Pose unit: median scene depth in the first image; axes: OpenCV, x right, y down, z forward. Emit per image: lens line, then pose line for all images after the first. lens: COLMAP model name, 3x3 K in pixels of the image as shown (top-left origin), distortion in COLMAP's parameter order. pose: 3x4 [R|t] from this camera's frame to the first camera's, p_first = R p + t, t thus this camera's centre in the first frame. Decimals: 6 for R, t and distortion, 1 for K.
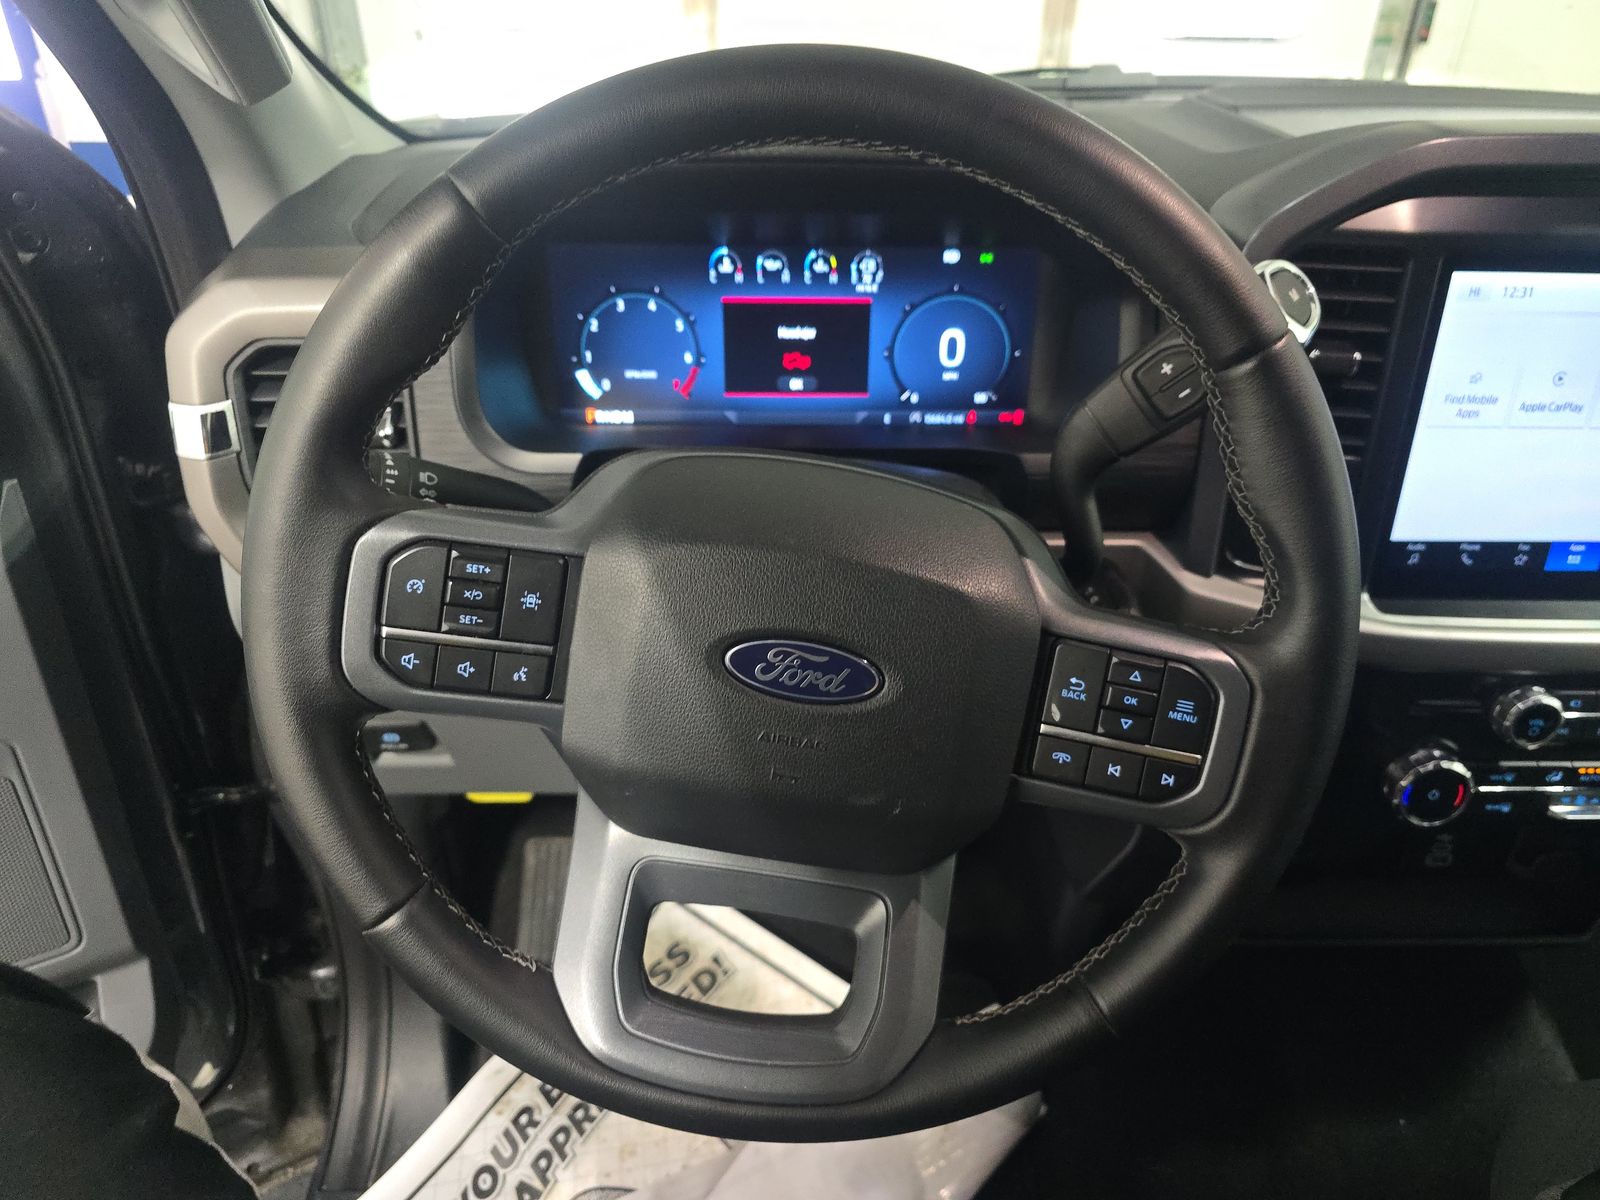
lens RADIAL K [[1076.0, 0, 800.0], [0, 1076.0, 600.0], [0, 0, 1]] dist [-0.004478, 0.001493]
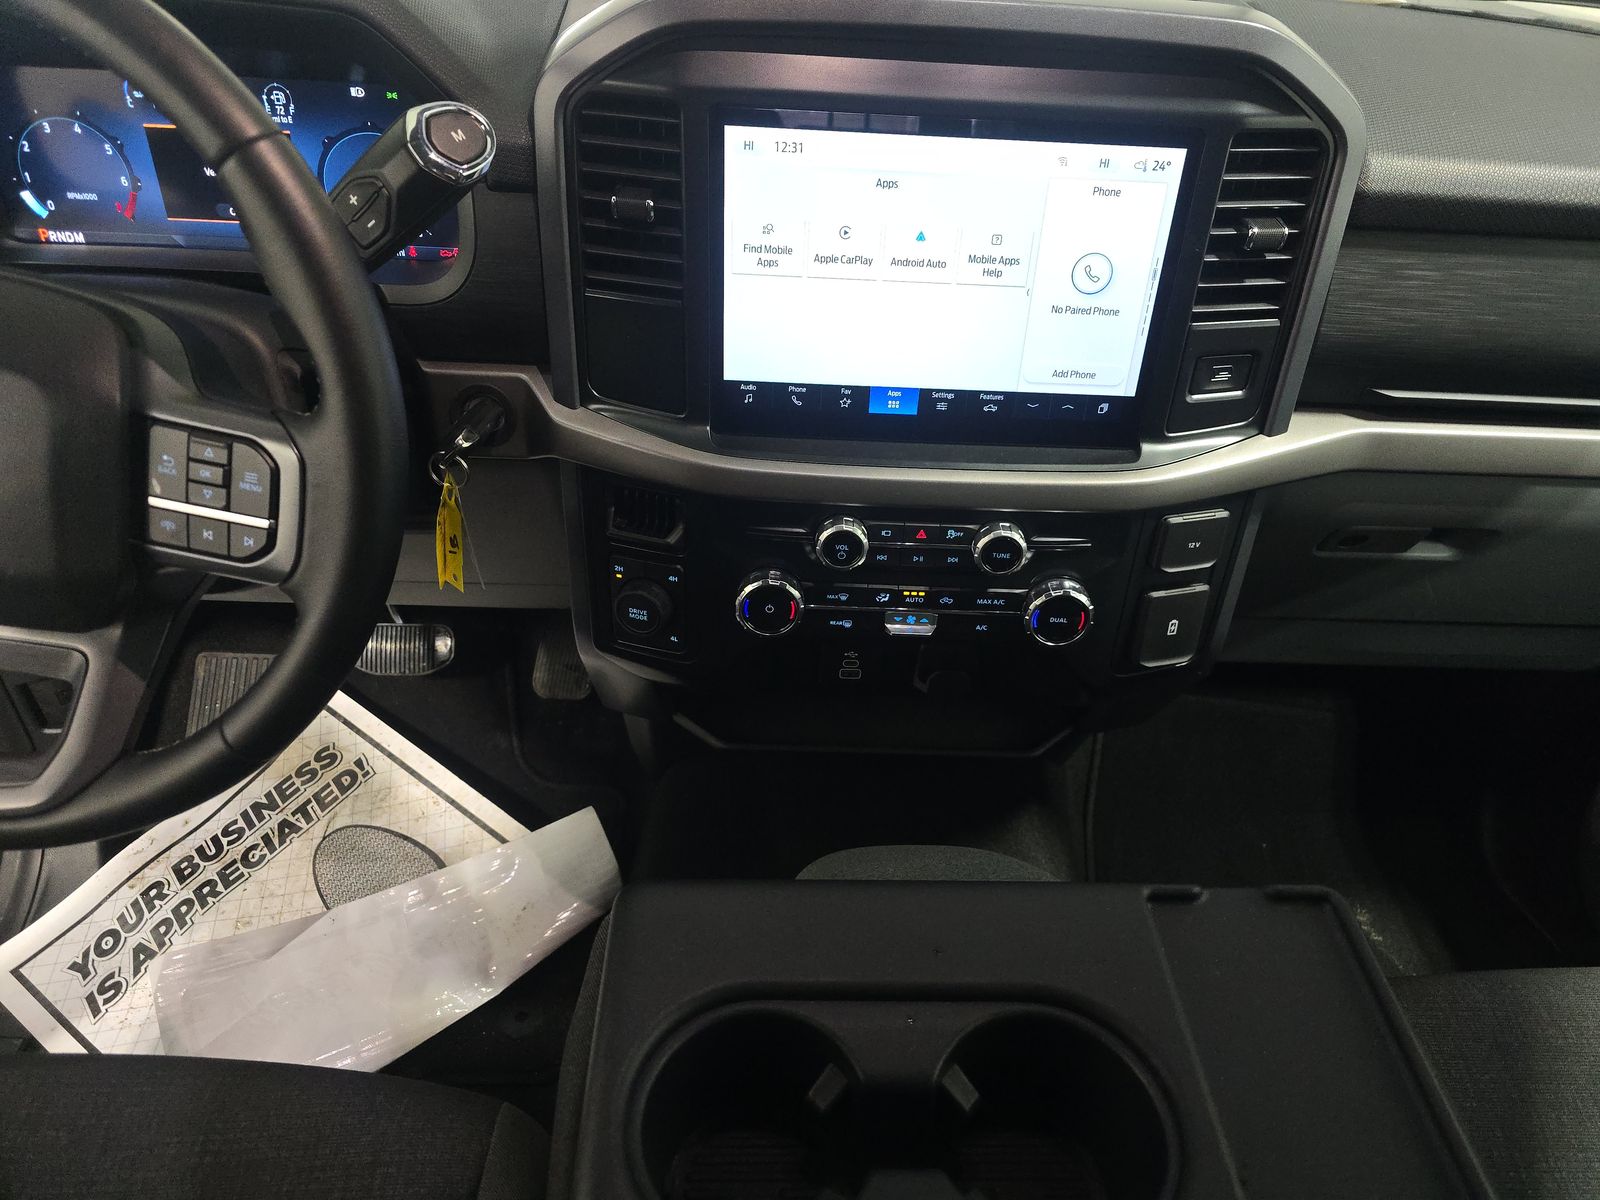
lens RADIAL K [[1075.5, 0, 824.3], [0, 1075.5, 601.0], [0, 0, 1]] dist [0.082290, -0.071885]
pose [[0.999330, 0.036585, -0.001121, 0.602406], [-0.036189, 0.992182, 0.119434, 0.031550], [0.005481, -0.119313, 0.992842, -0.127658]]
